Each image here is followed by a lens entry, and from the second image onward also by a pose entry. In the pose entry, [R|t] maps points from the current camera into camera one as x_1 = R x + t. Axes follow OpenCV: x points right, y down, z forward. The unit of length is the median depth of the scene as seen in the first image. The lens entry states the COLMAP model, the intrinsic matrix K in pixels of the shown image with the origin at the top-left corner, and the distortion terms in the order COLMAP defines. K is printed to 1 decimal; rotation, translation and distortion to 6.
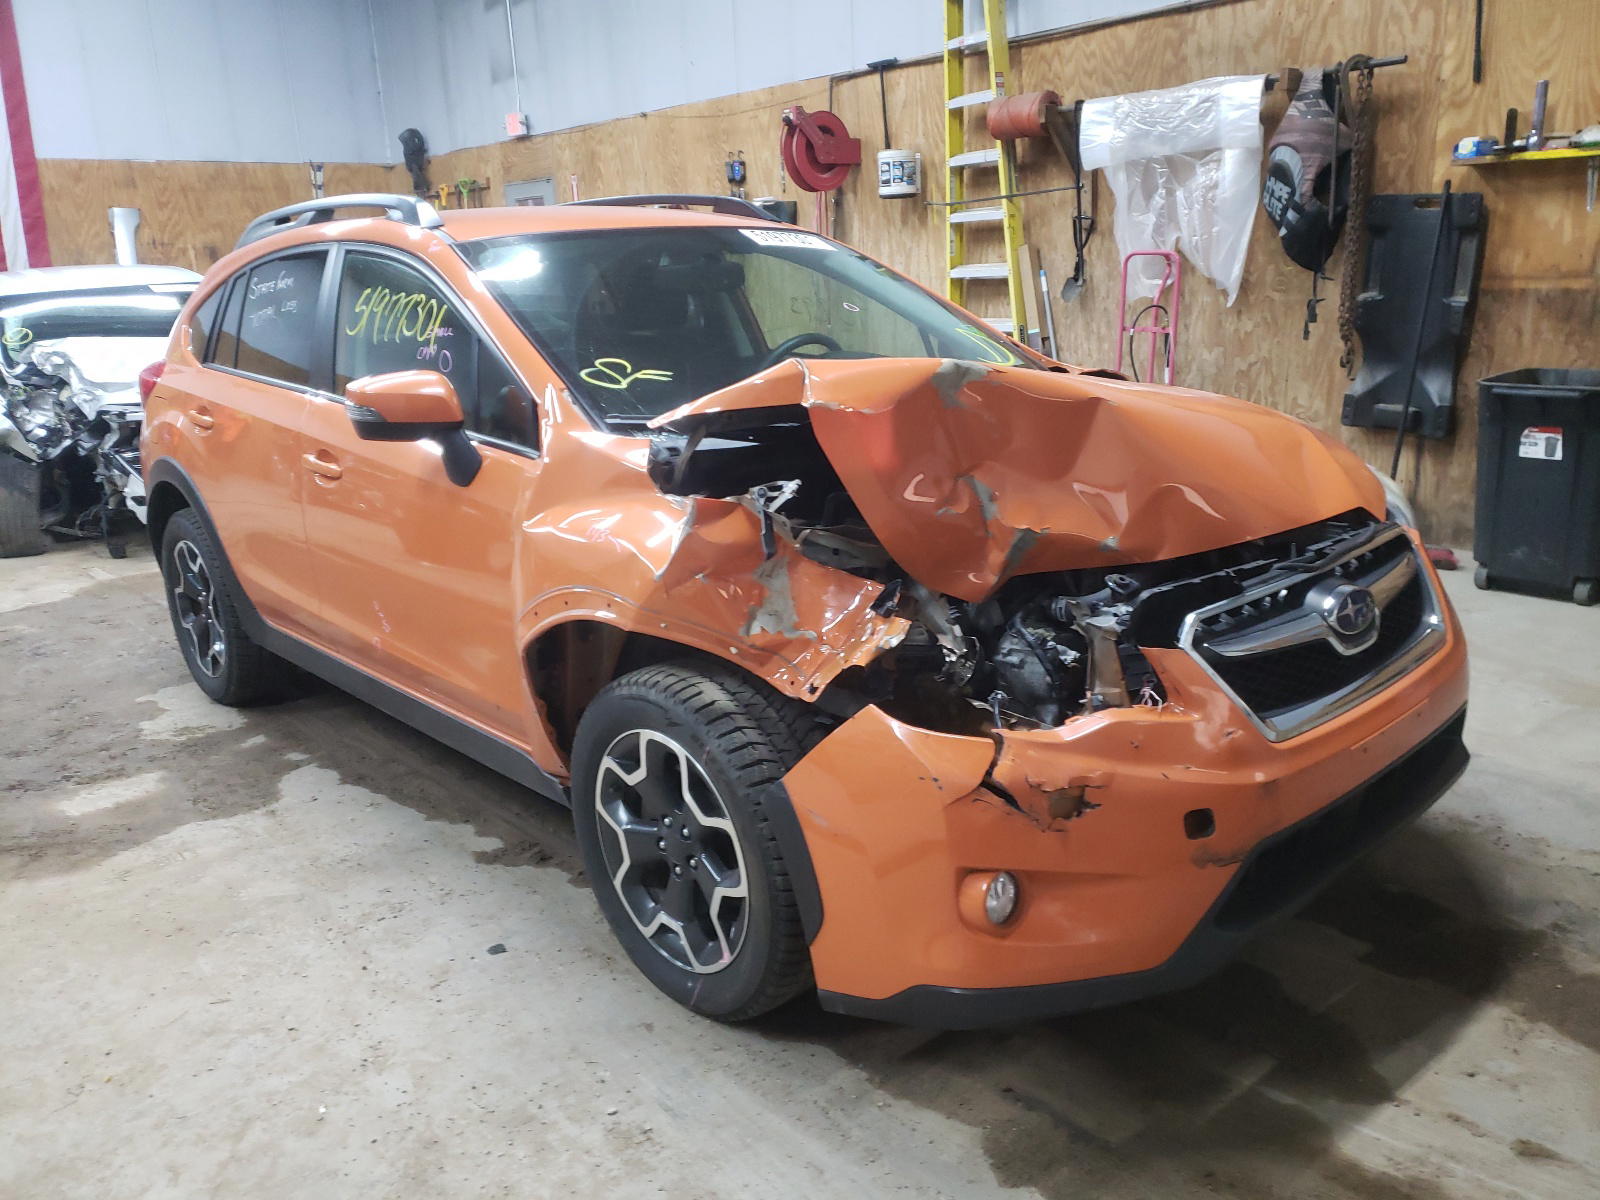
lens RADIAL K [[1256.3, 0, 808.0], [0, 1256.3, 583.9], [0, 0, 1]] dist [0.000967, 0.004536]
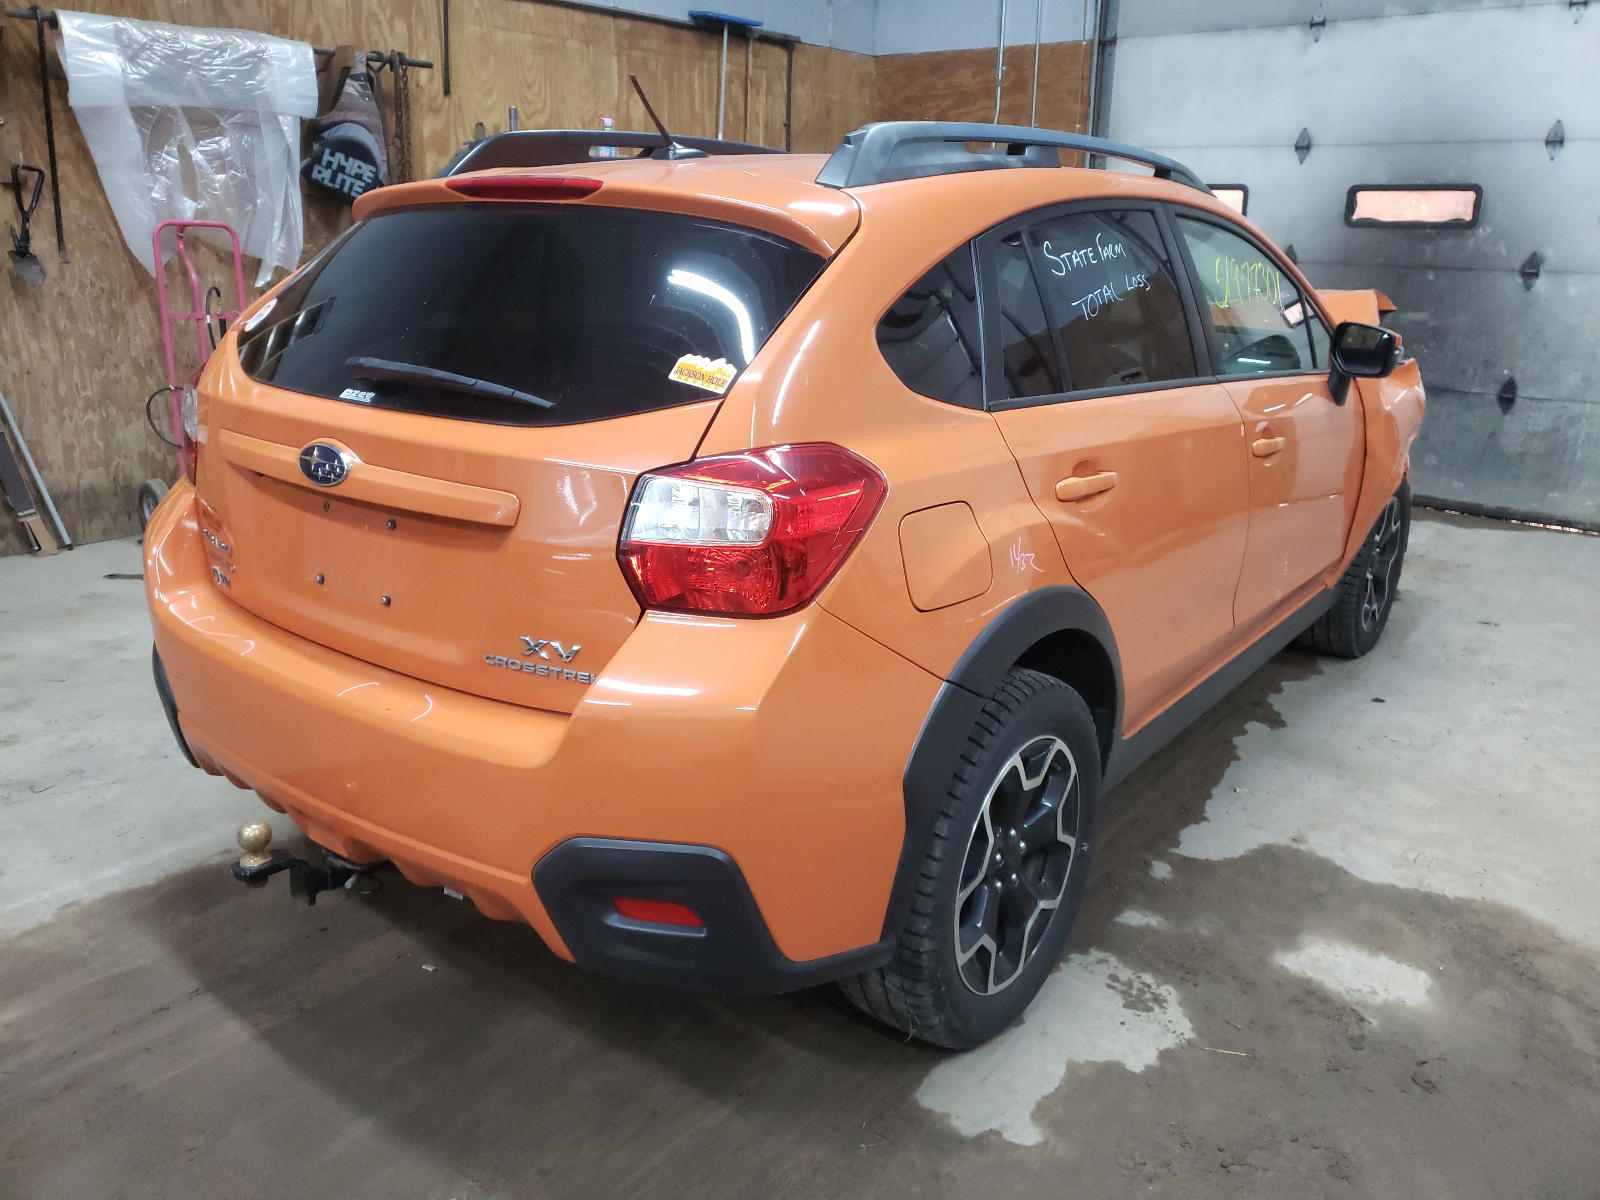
lens RADIAL K [[1256.3, 0, 813.7], [0, 1256.3, 583.1], [0, 0, 1]] dist [0.000967, 0.004536]
pose [[-0.193712, -0.239081, 0.951481, -1.541882], [0.227352, 0.932510, 0.280601, -0.426297], [-0.954351, 0.270677, -0.126283, 1.825853]]
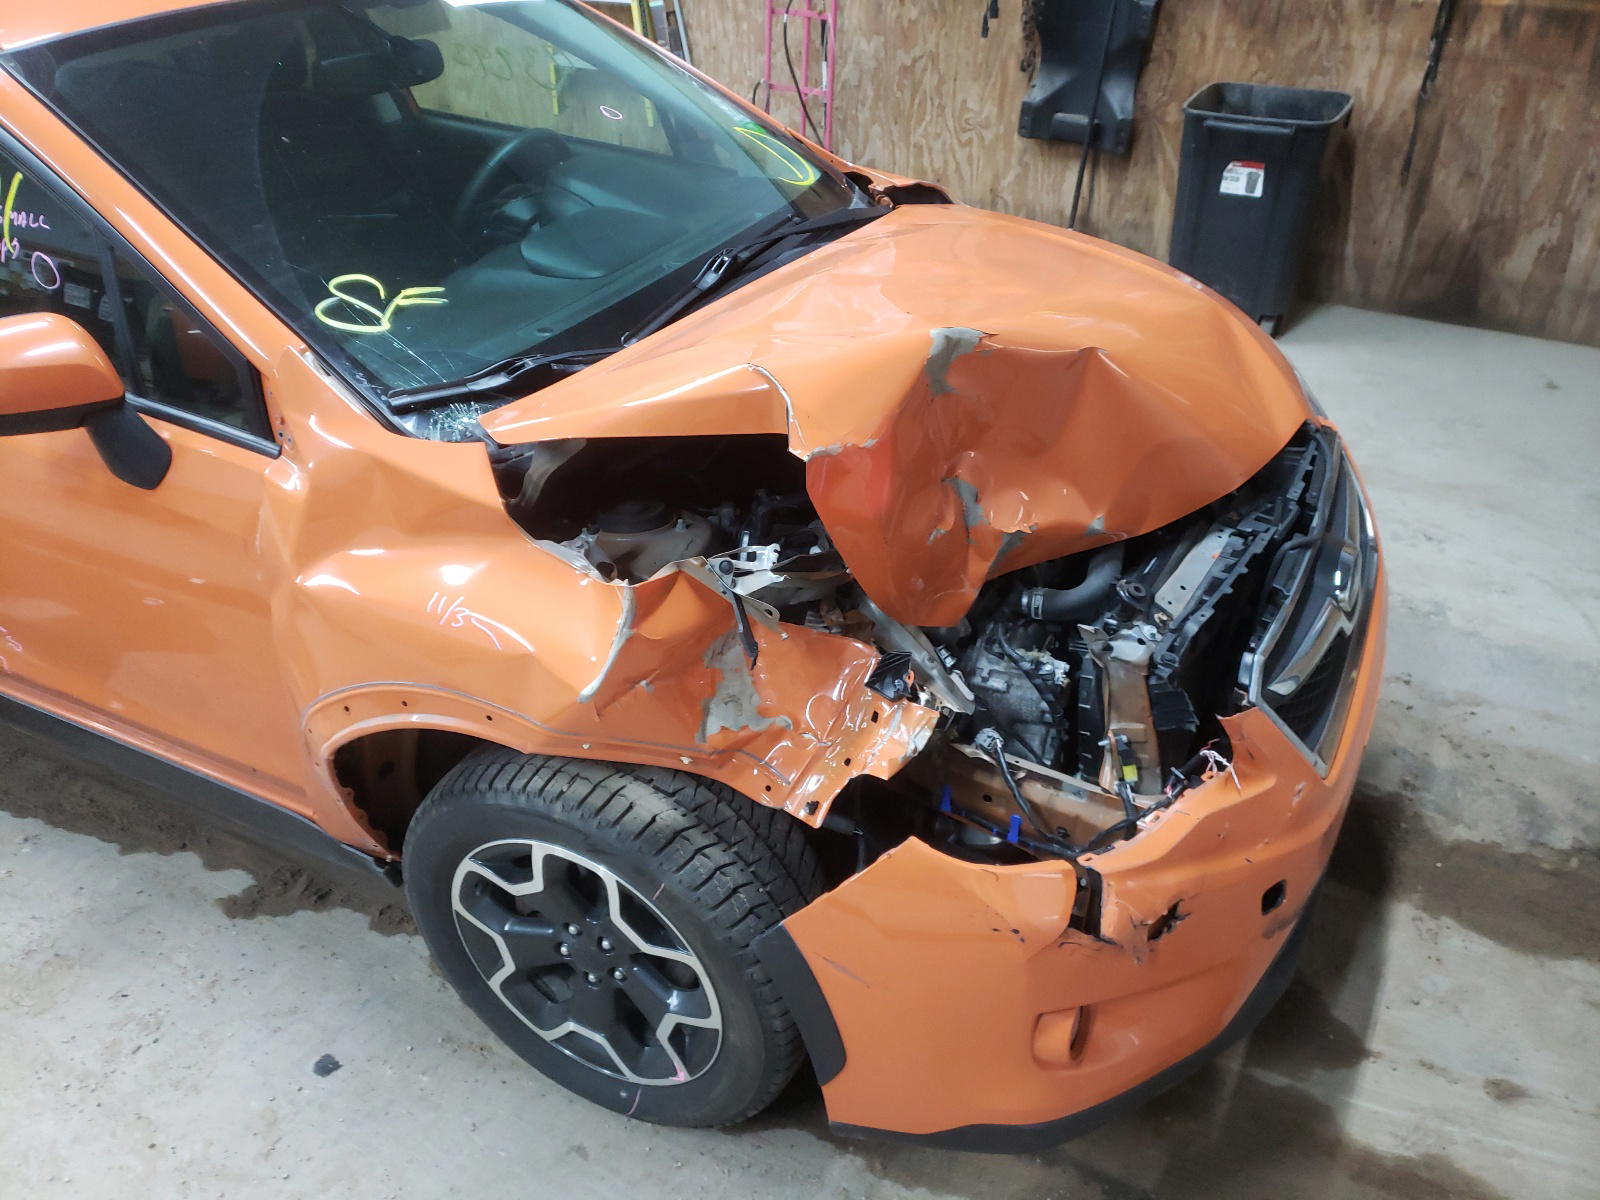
lens RADIAL K [[1256.3, 0, 790.2], [0, 1256.3, 613.1], [0, 0, 1]] dist [0.000967, 0.004536]
pose [[0.934460, -0.161091, 0.317543, -0.182801], [0.054193, 0.945761, 0.320312, -0.215607], [-0.351919, -0.282110, 0.892506, 0.281996]]
